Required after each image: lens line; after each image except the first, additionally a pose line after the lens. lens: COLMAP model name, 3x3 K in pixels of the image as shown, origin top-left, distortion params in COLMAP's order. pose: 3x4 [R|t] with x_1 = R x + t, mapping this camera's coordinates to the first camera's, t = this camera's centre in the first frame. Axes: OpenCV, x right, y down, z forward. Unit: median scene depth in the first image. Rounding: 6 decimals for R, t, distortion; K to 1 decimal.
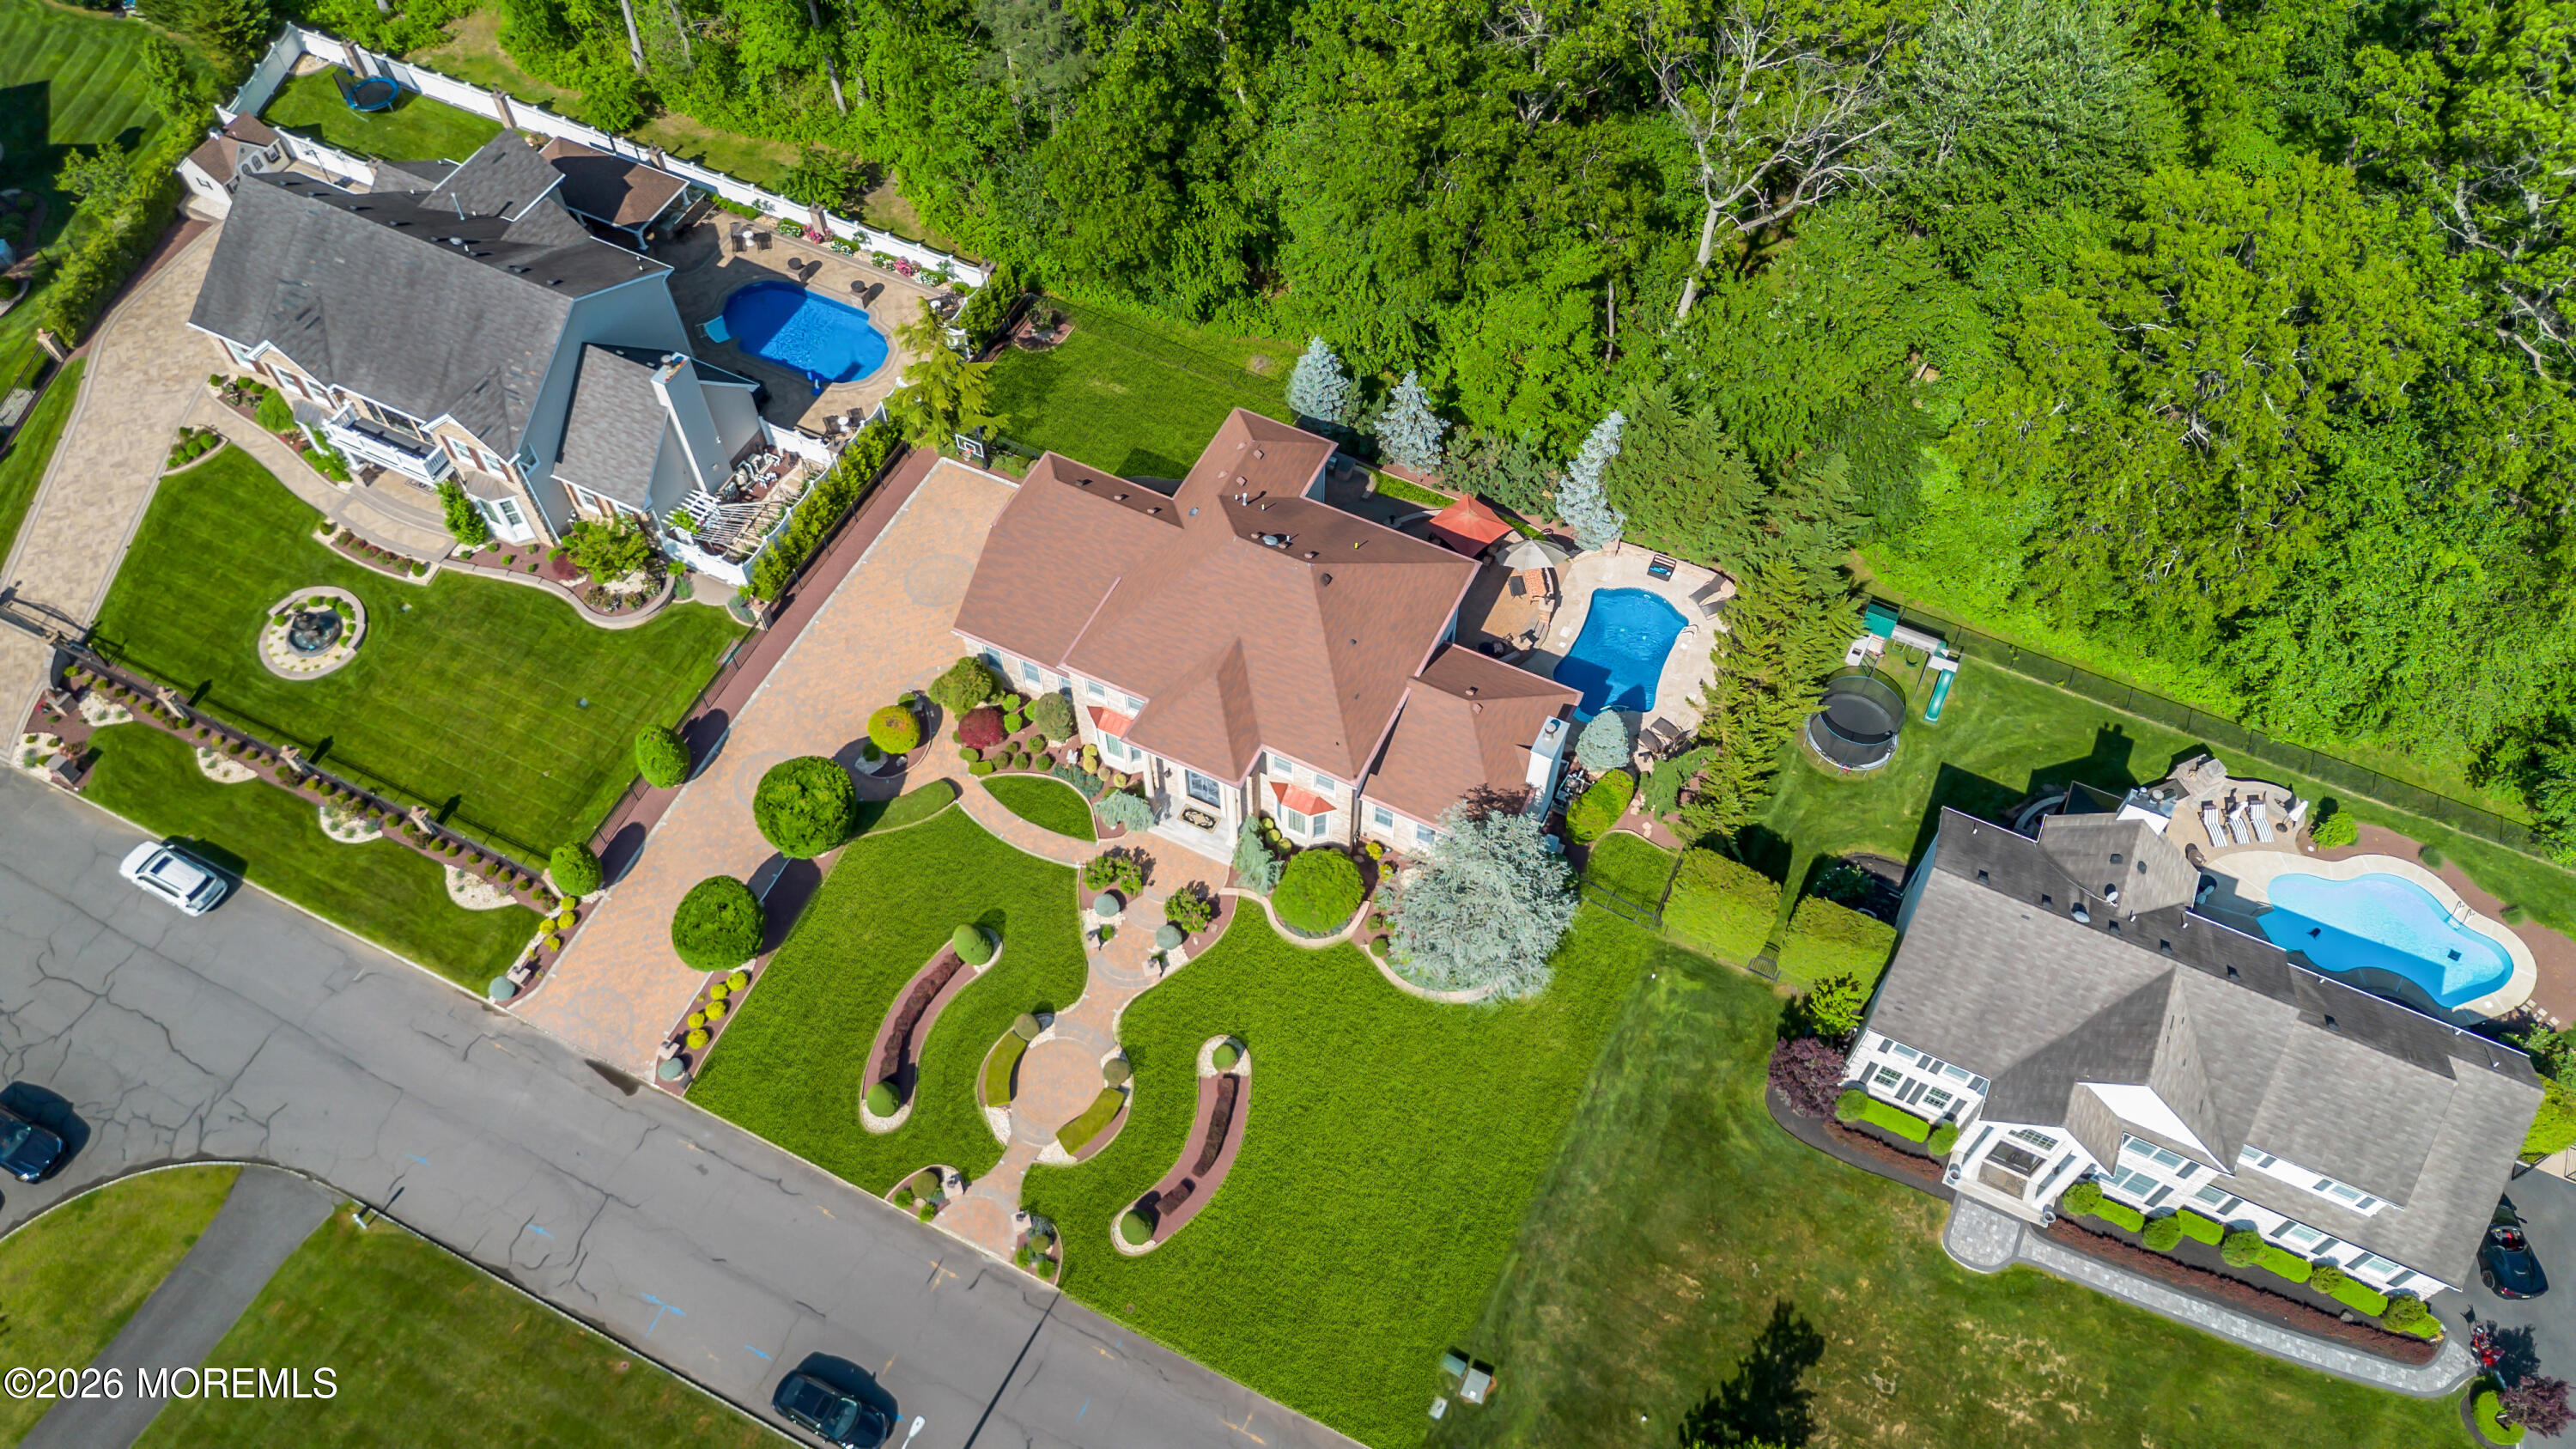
lens RADIAL K [[1824.2, 0, 1292.3], [0, 1824.2, 730.4], [0, 0, 1]] dist [0.072236, -0.082227]
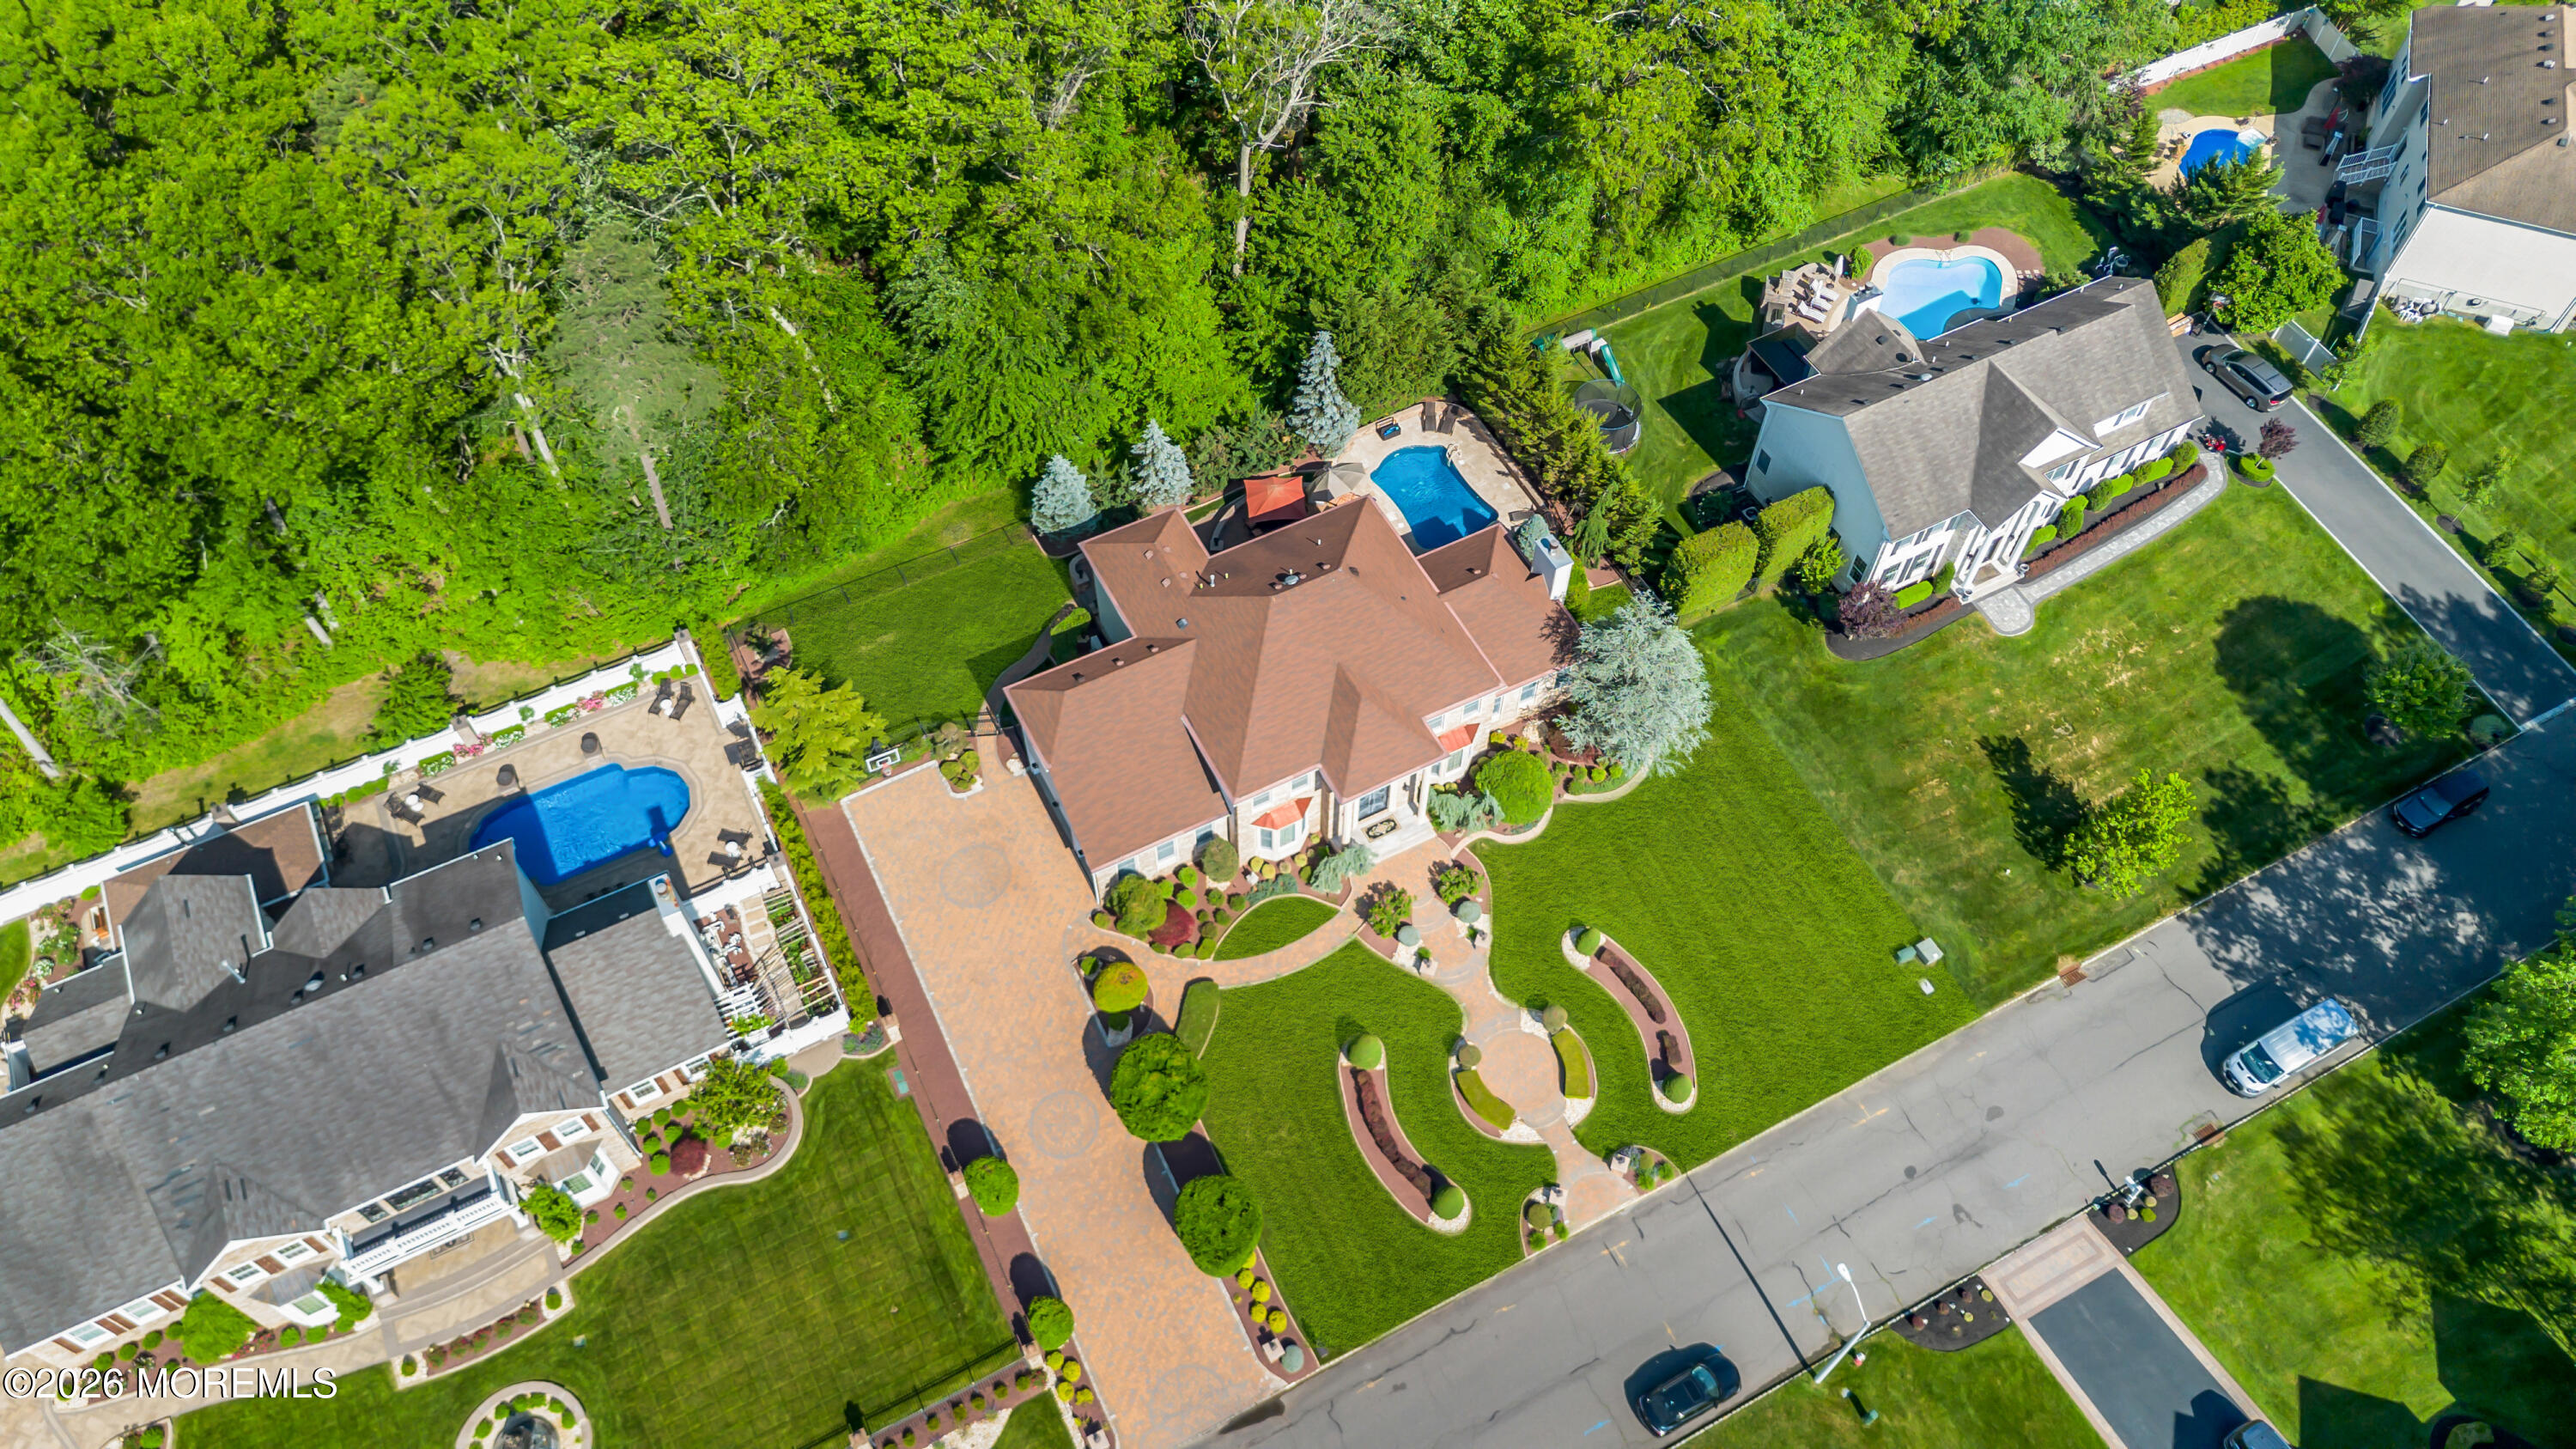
lens RADIAL K [[1824.2, 0, 1292.3], [0, 1824.2, 730.4], [0, 0, 1]] dist [0.072236, -0.082227]
pose [[0.594327, -0.662787, 0.455509, -0.514363], [0.664083, 0.723926, 0.186882, -0.220910], [-0.453618, 0.191427, 0.870395, 0.075933]]
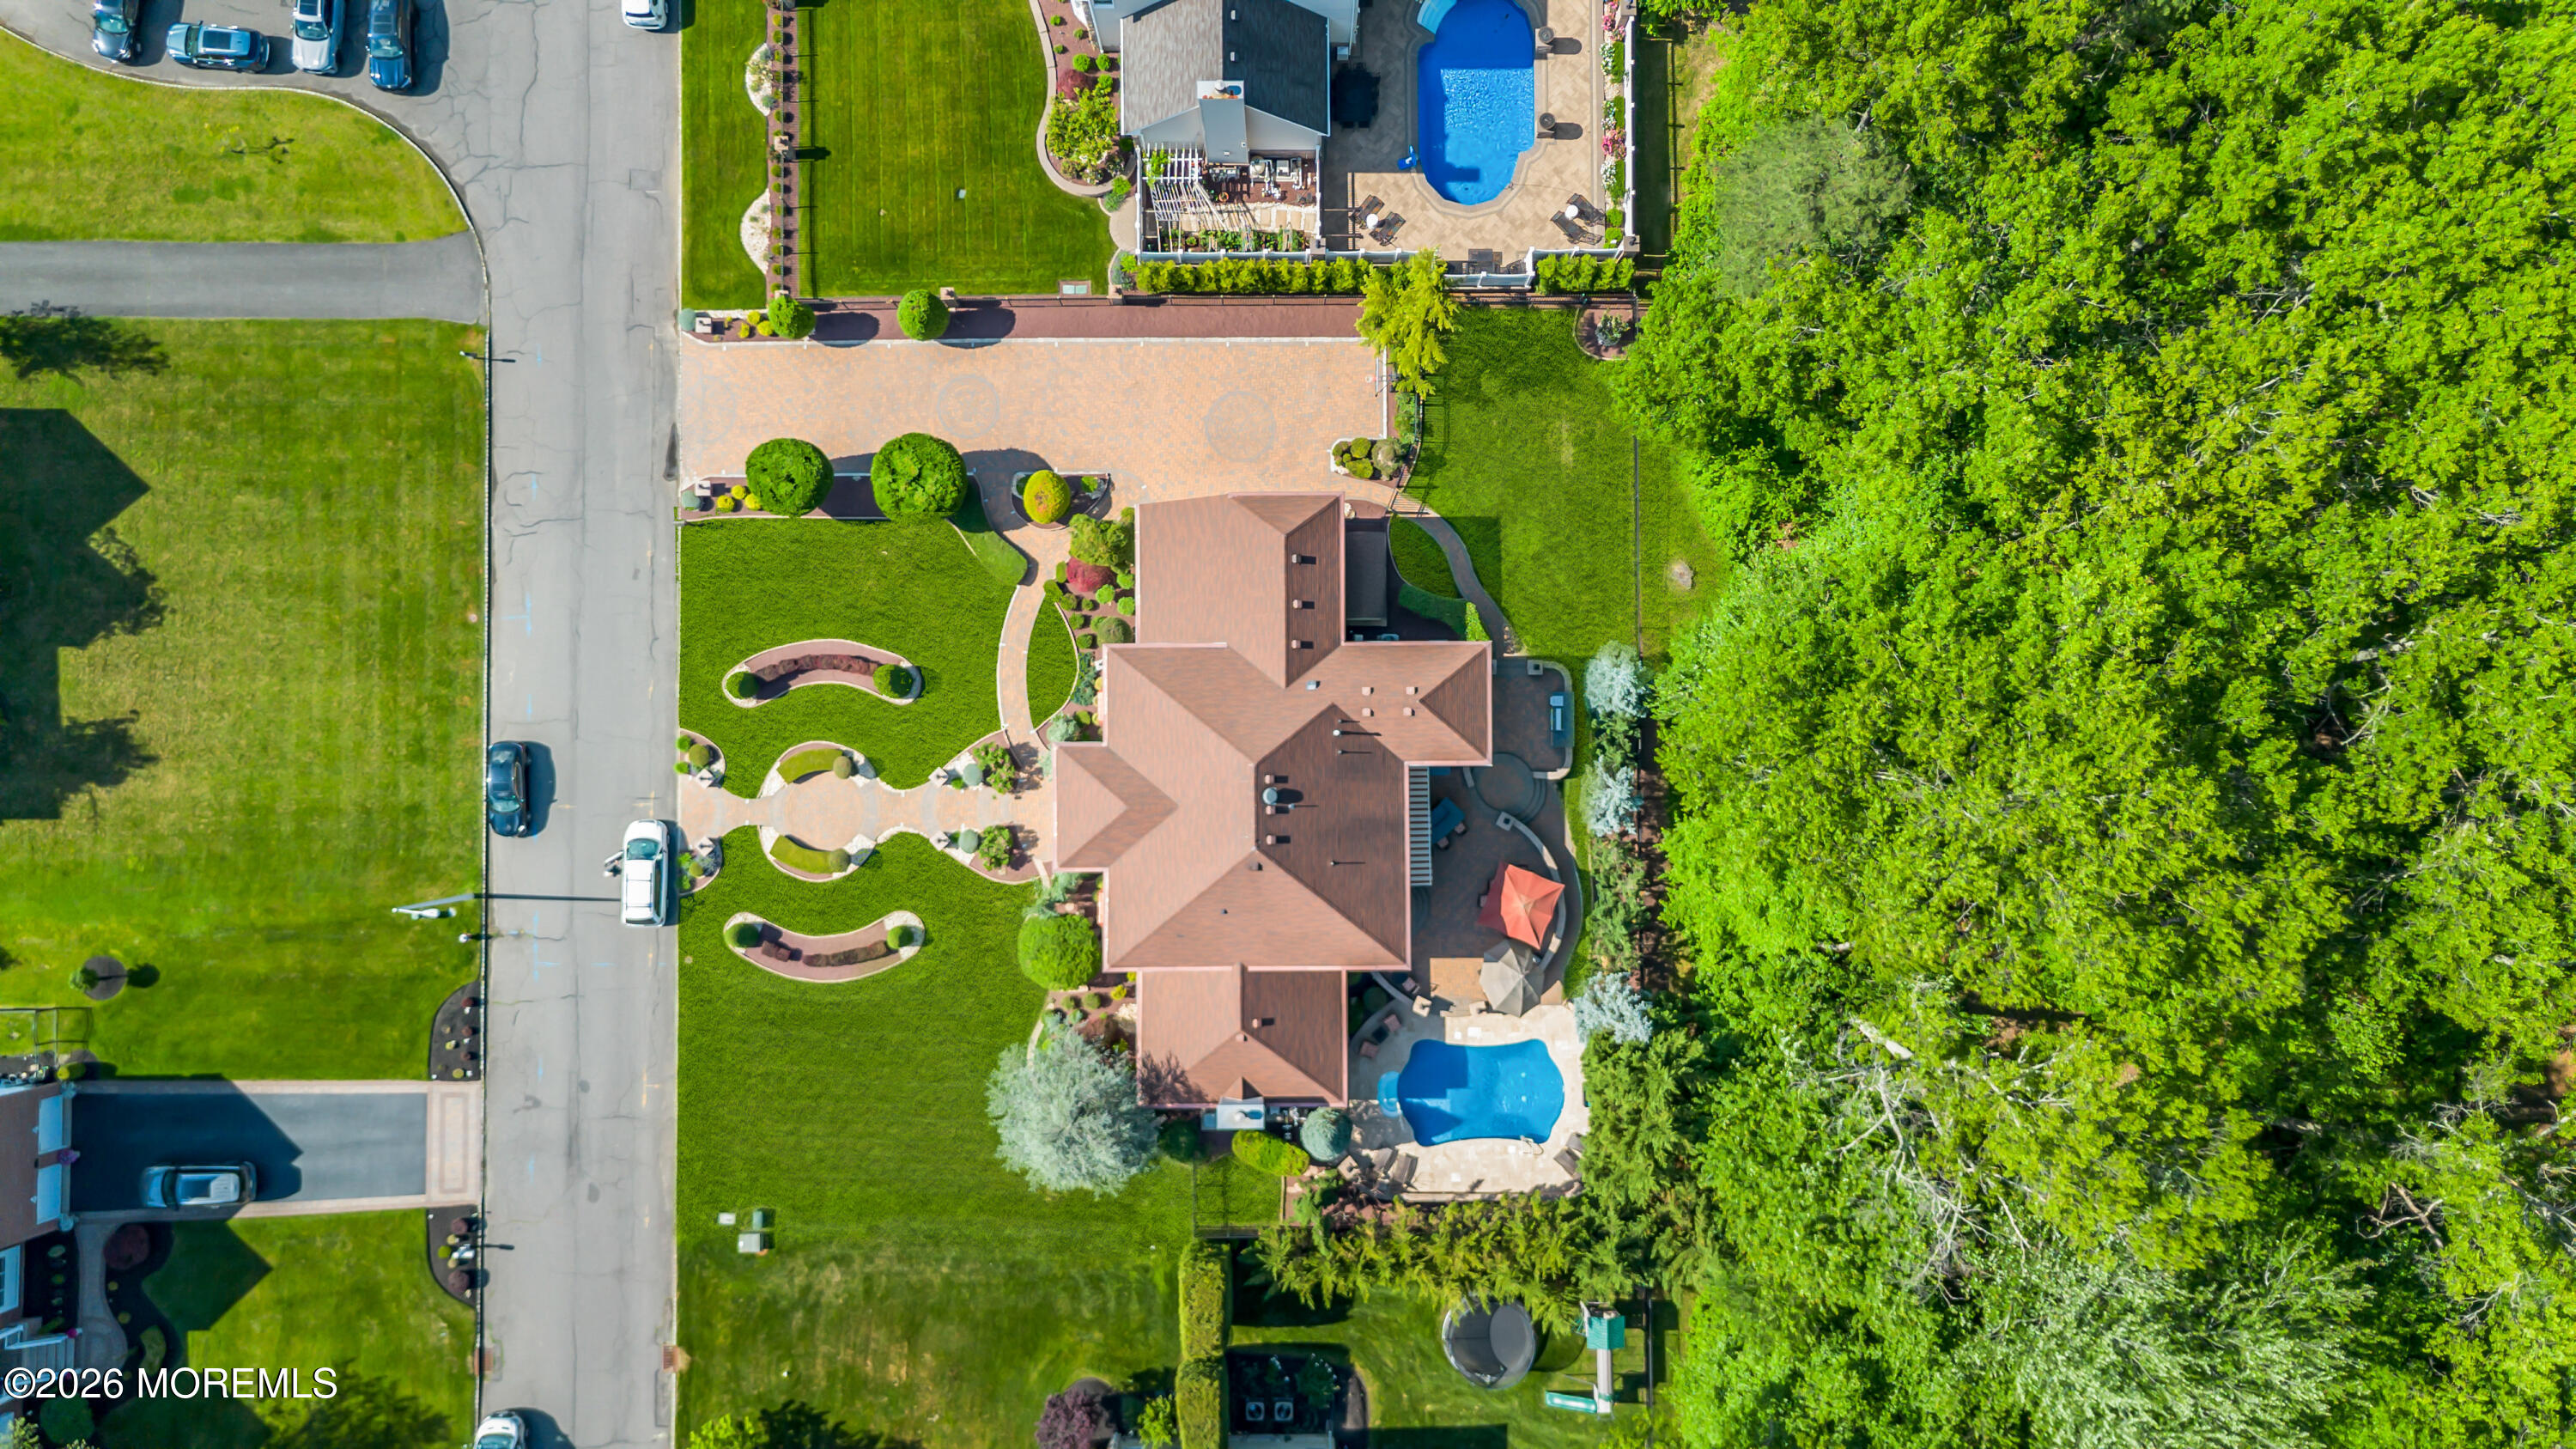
lens RADIAL K [[1824.2, 0, 1292.3], [0, 1824.2, 730.4], [0, 0, 1]] dist [0.072236, -0.082227]
pose [[0.444001, 0.895514, -0.030288, -0.008234], [-0.742899, 0.386811, 0.546332, -0.606989], [0.500964, -0.220071, 0.837021, 0.182099]]
